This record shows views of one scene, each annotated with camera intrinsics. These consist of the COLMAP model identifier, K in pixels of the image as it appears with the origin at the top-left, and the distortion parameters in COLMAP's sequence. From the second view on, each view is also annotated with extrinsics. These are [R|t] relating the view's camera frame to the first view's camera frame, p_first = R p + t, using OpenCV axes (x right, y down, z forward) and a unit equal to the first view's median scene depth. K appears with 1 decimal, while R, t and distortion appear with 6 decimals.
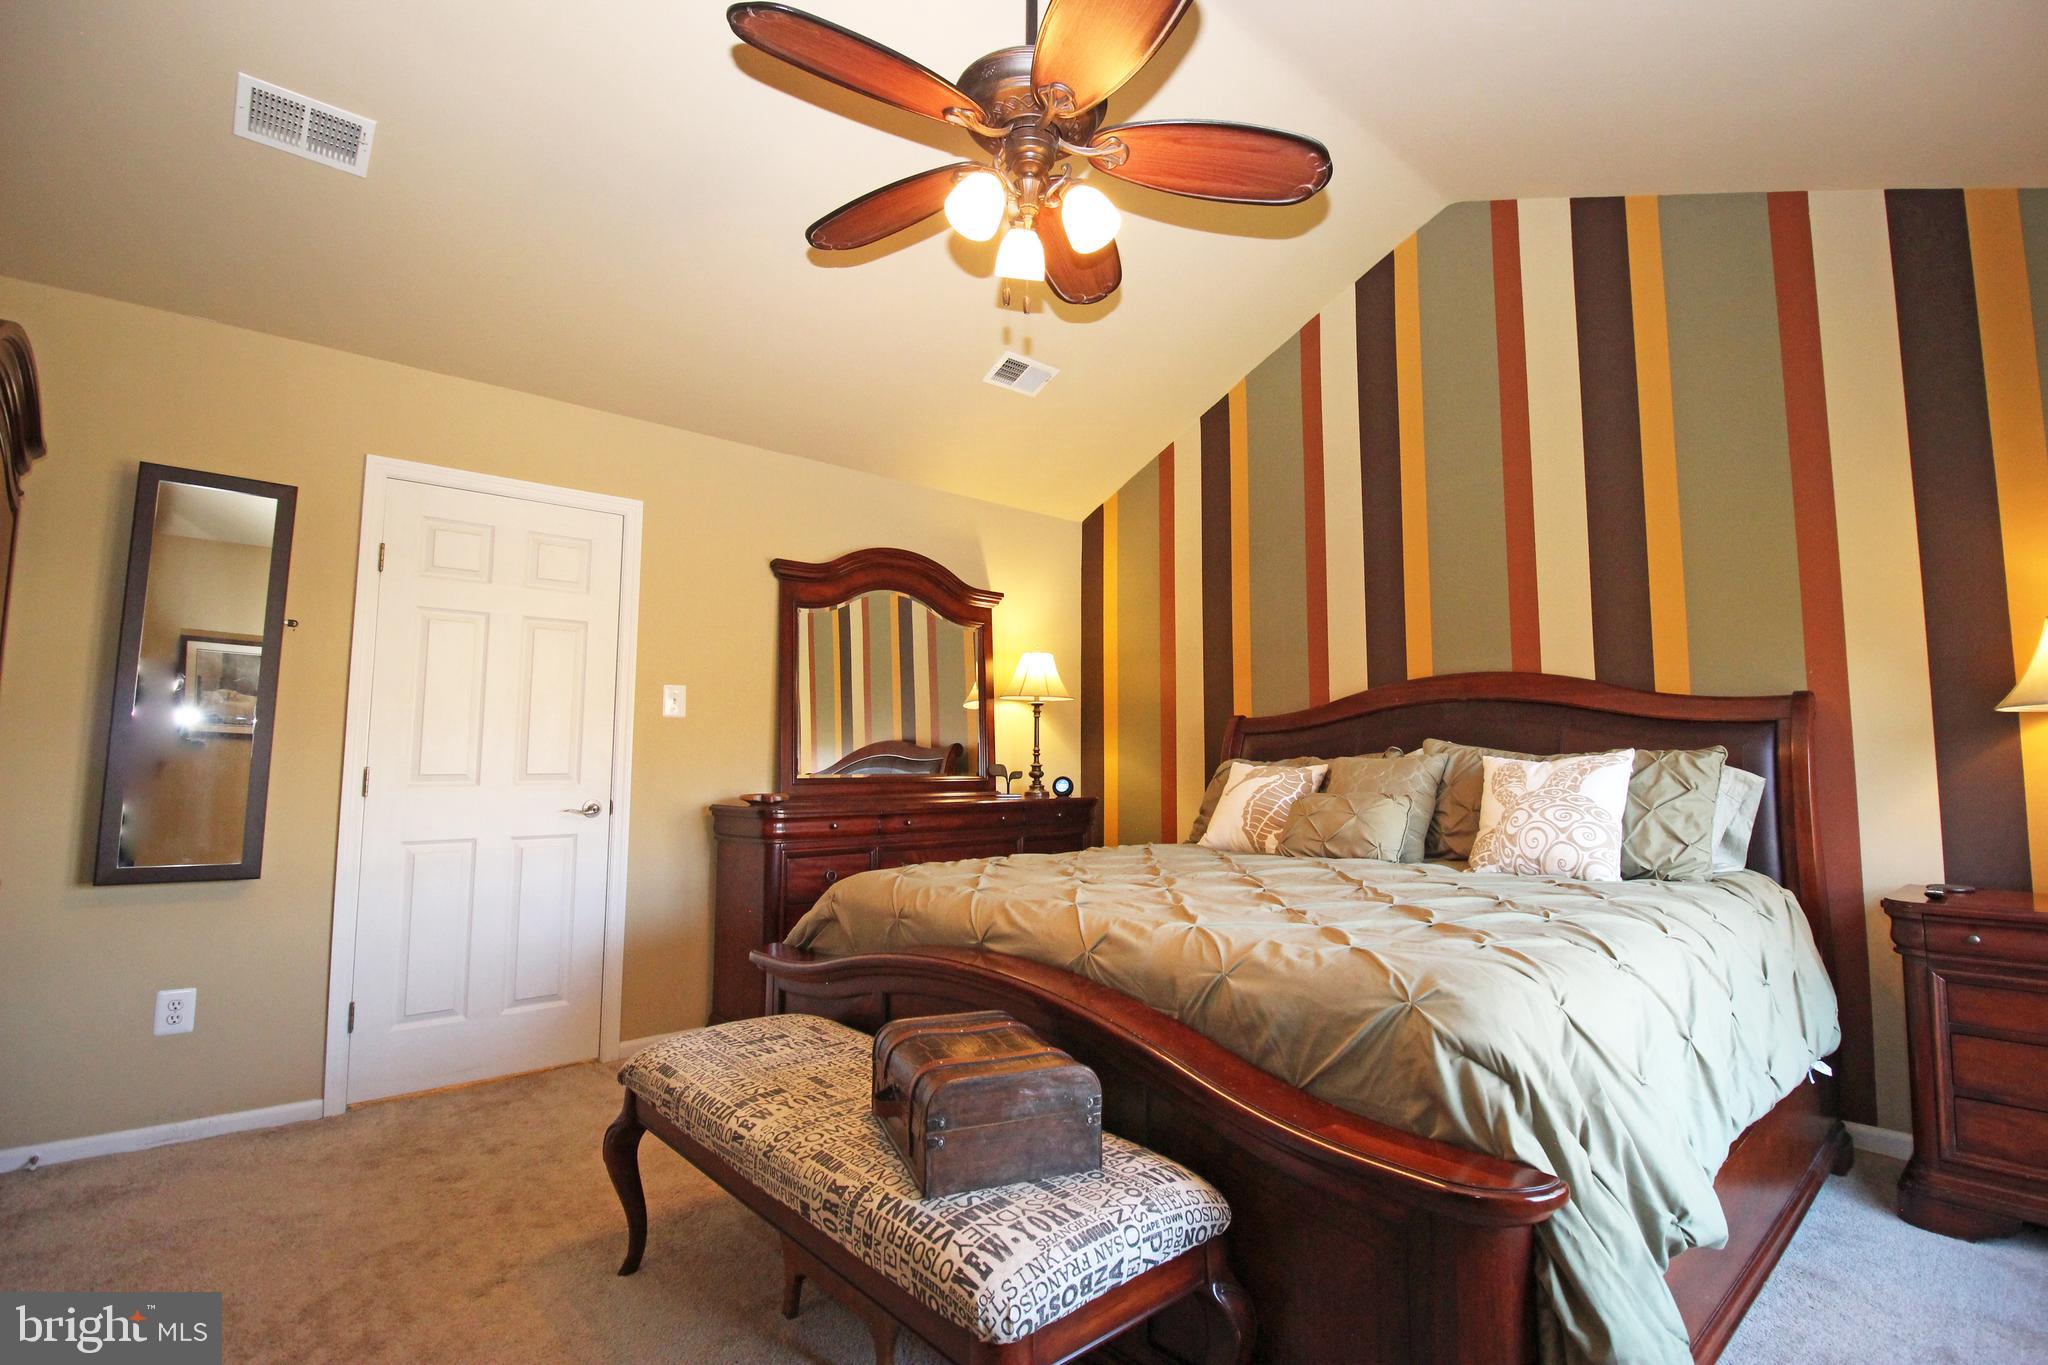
lens RADIAL K [[949.7, 0, 1050.8], [0, 949.7, 672.8], [0, 0, 1]] dist [0.002536, -0.013865]
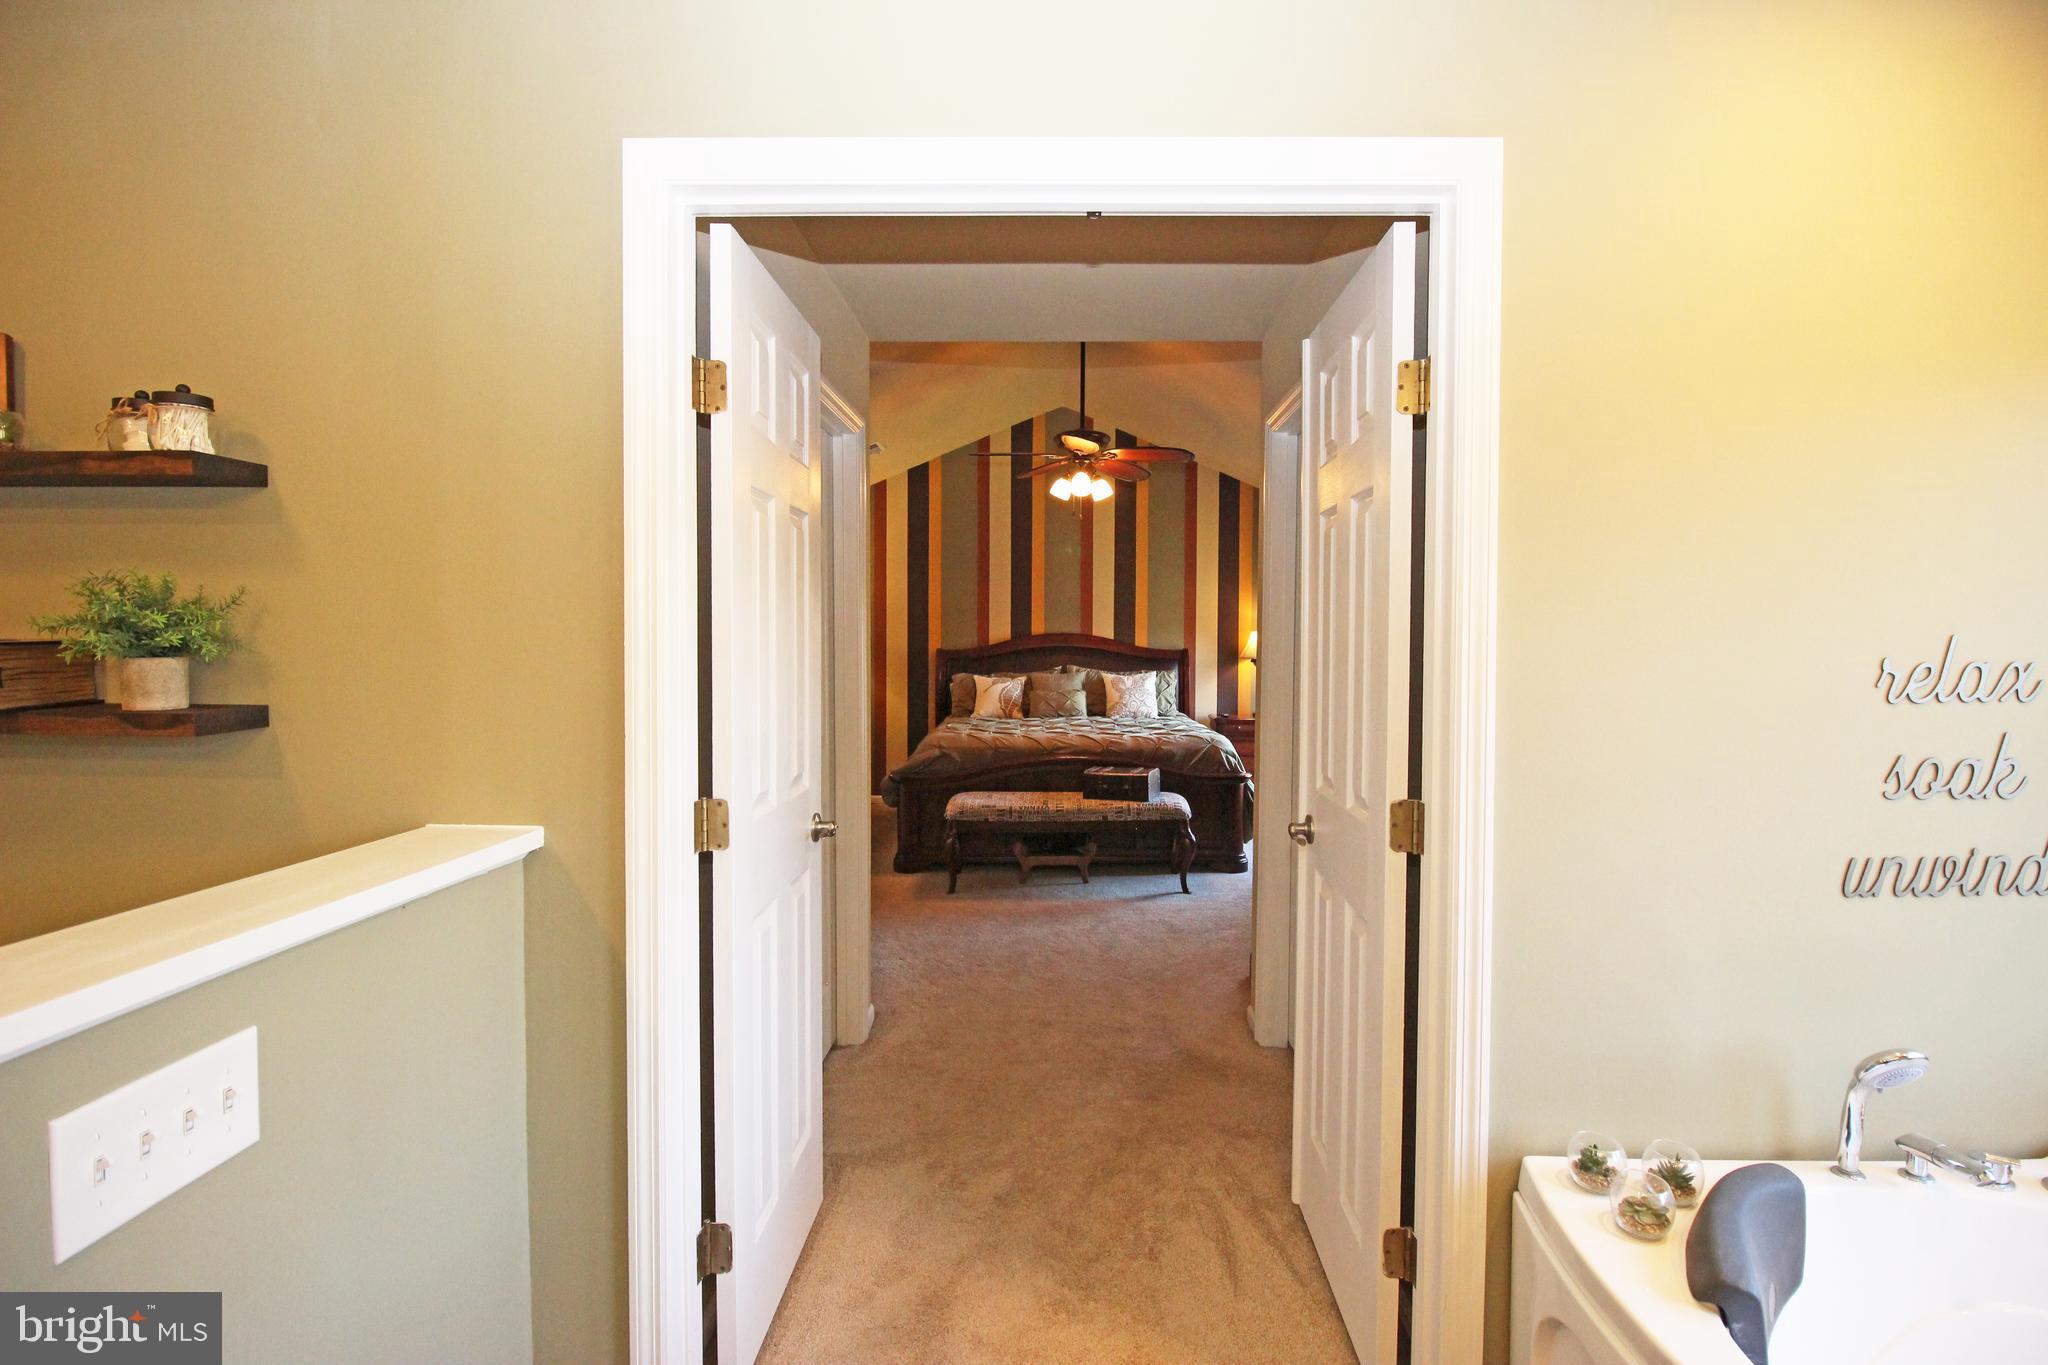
lens RADIAL K [[949.7, 0, 1050.8], [0, 949.7, 672.8], [0, 0, 1]] dist [0.002536, -0.013865]
pose [[0.670264, -0.024330, 0.741724, -1.597897], [-0.069585, 0.992999, 0.095453, -0.153602], [-0.738854, -0.115592, 0.663878, -0.600149]]
